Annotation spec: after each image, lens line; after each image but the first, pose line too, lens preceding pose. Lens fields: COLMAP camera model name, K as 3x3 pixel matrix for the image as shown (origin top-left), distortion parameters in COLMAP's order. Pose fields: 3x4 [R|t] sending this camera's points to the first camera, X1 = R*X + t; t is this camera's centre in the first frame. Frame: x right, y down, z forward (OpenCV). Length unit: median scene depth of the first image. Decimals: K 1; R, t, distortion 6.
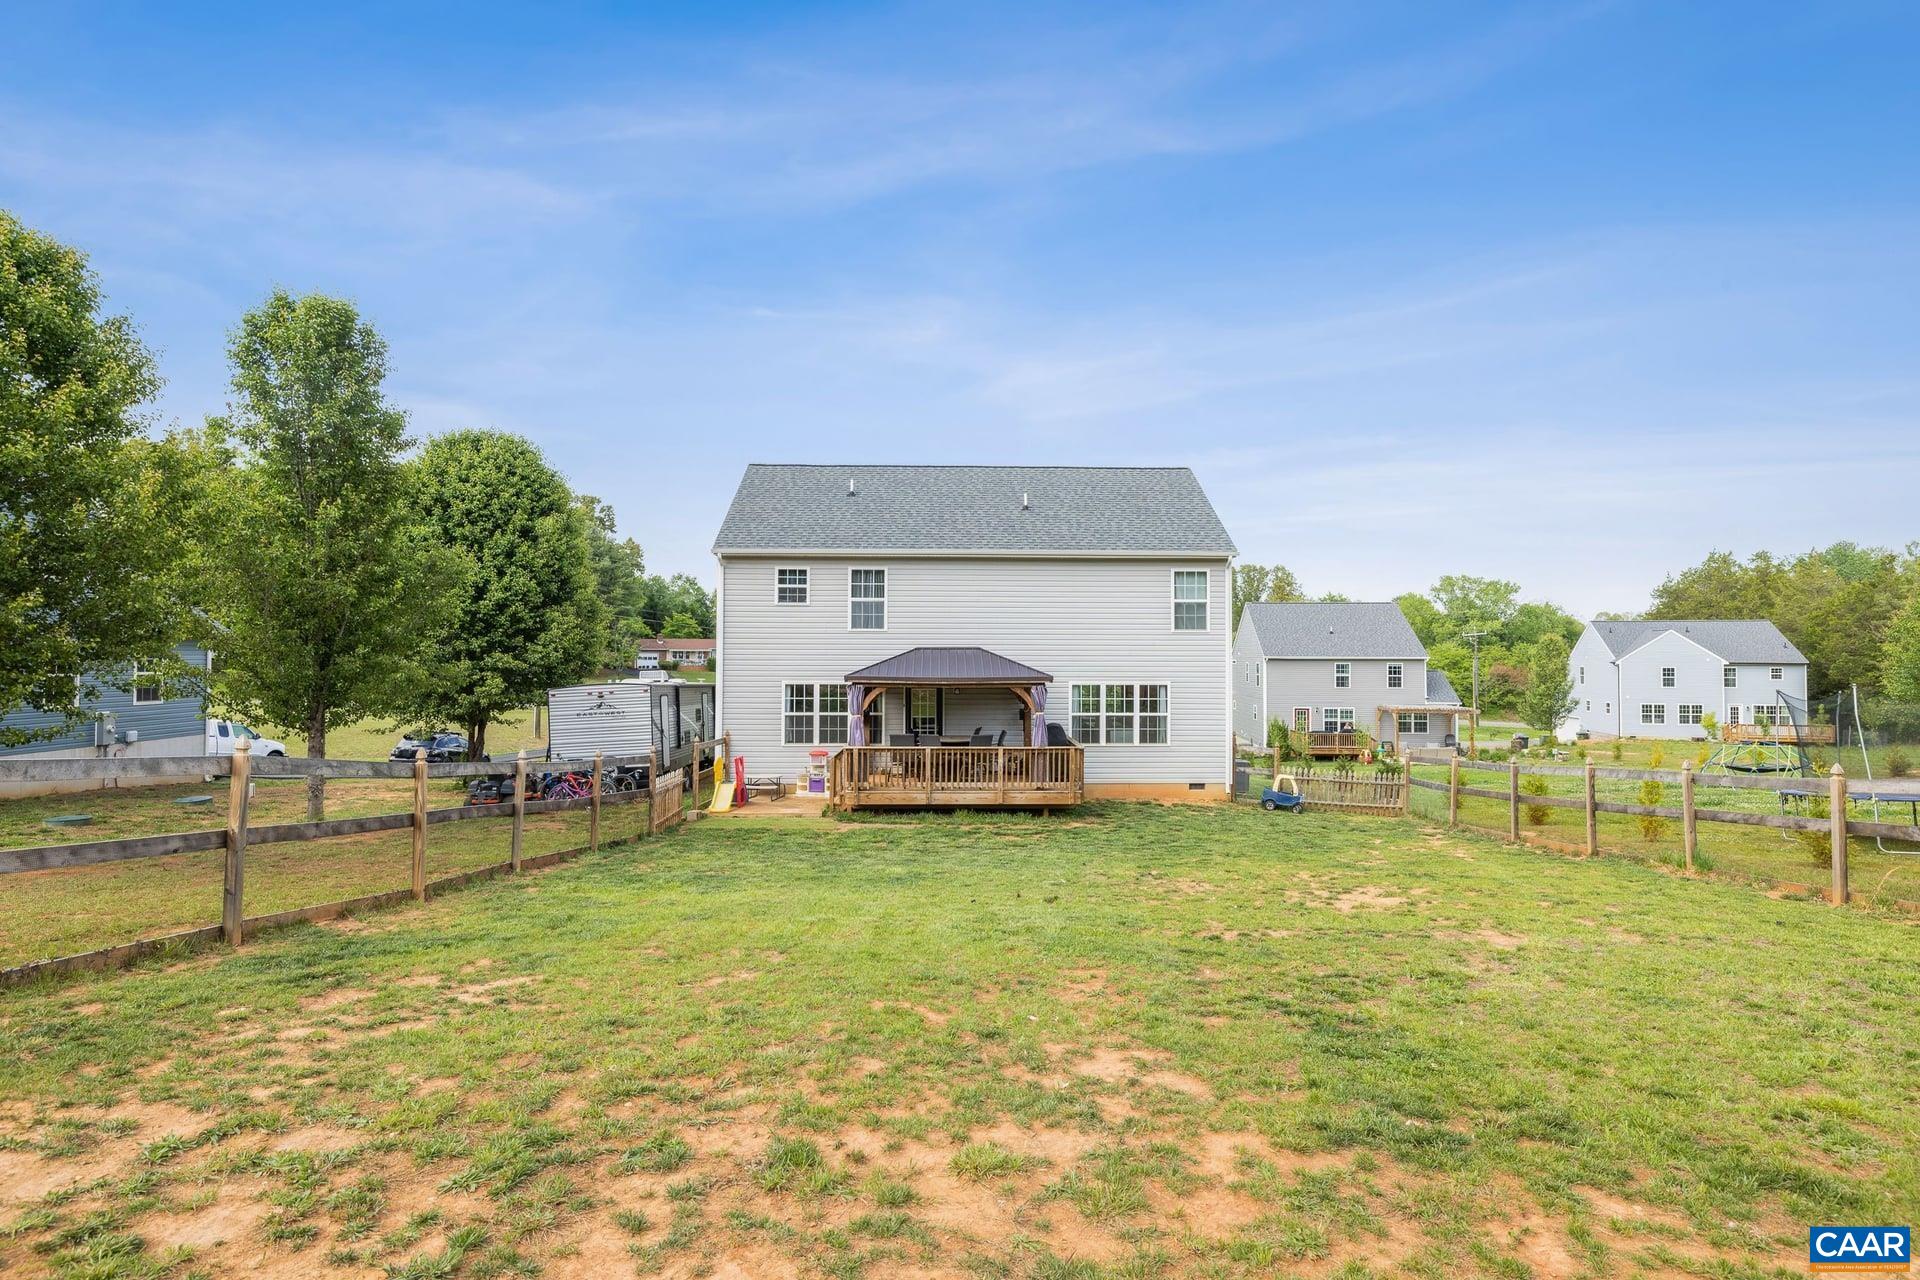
lens RADIAL K [[957.6, 0, 960.4], [0, 957.6, 638.3], [0, 0, 1]] dist [-0.003296, 0.002154]
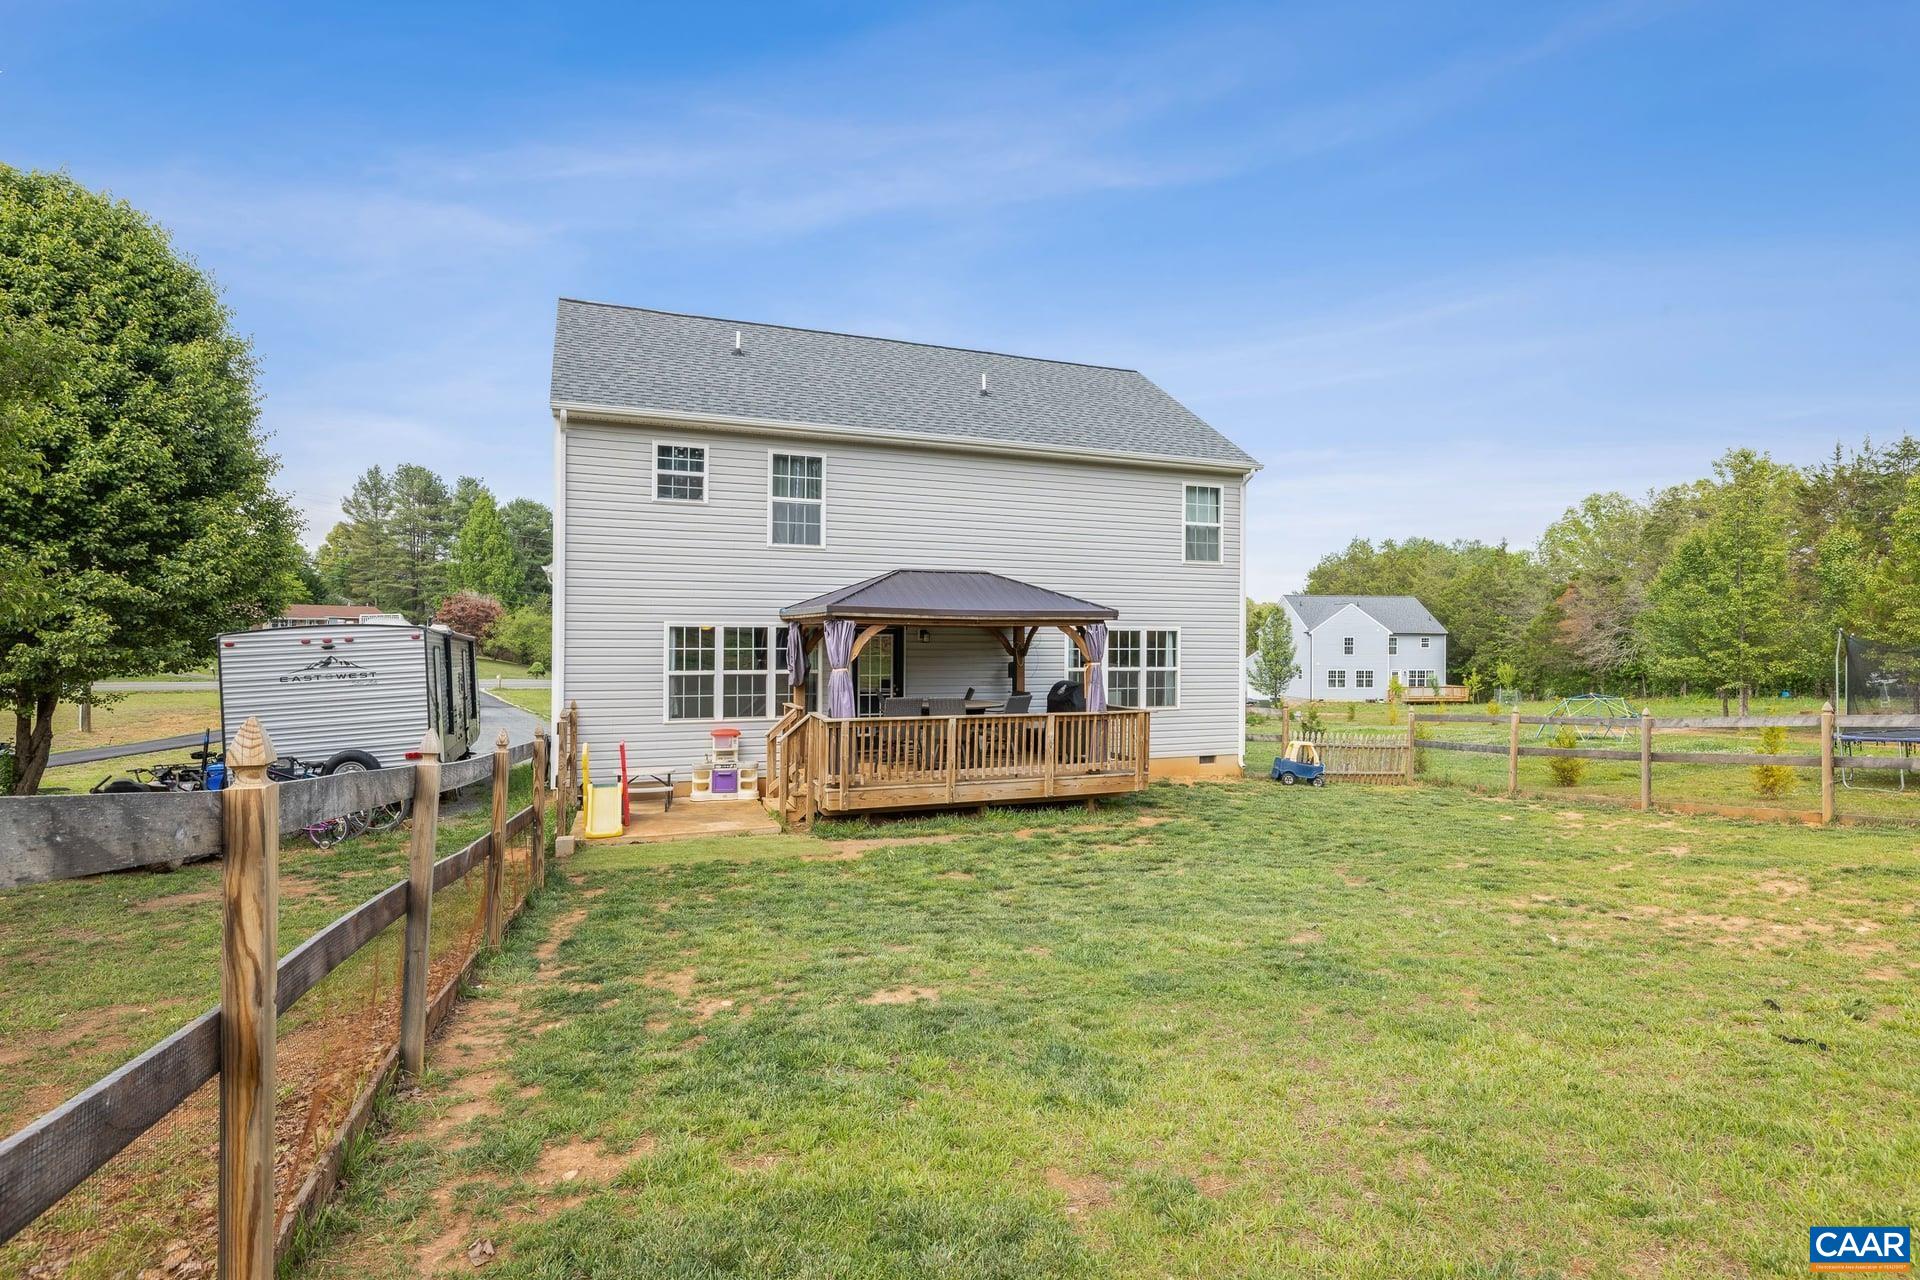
lens RADIAL K [[957.6, 0, 957.8], [0, 957.6, 641.1], [0, 0, 1]] dist [-0.003296, 0.002154]
pose [[0.938619, 0.000897, 0.344954, -0.219641], [-0.009489, 0.999685, 0.023221, 0.040339], [-0.344824, -0.025069, 0.938332, 0.330309]]
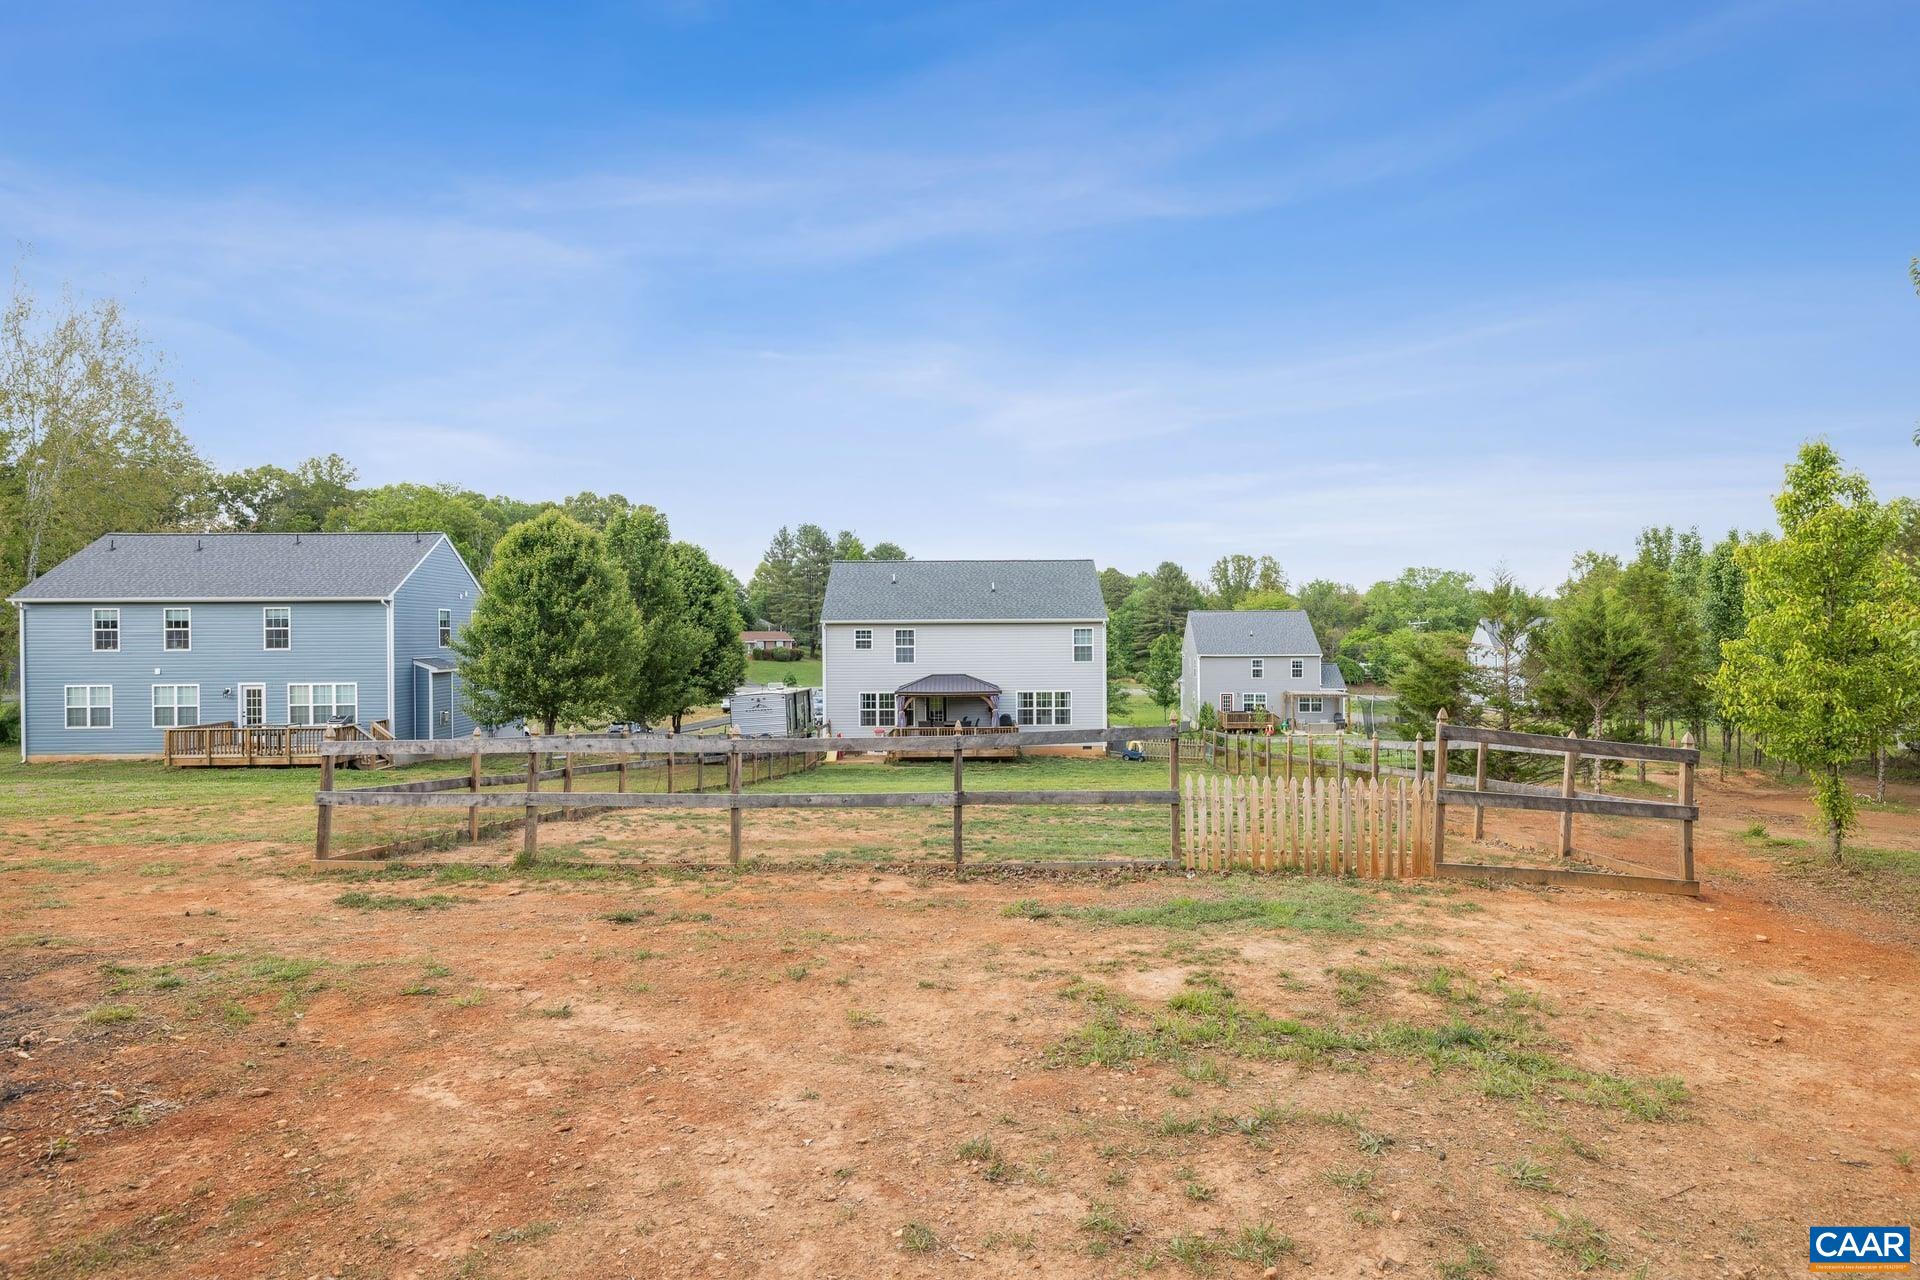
lens RADIAL K [[957.6, 0, 957.2], [0, 957.6, 636.6], [0, 0, 1]] dist [-0.003296, 0.002154]
pose [[0.999708, -0.009292, -0.022310, 0.043087], [0.009807, 0.999685, 0.023096, -0.099635], [0.022088, -0.023308, 0.999484, -0.809479]]
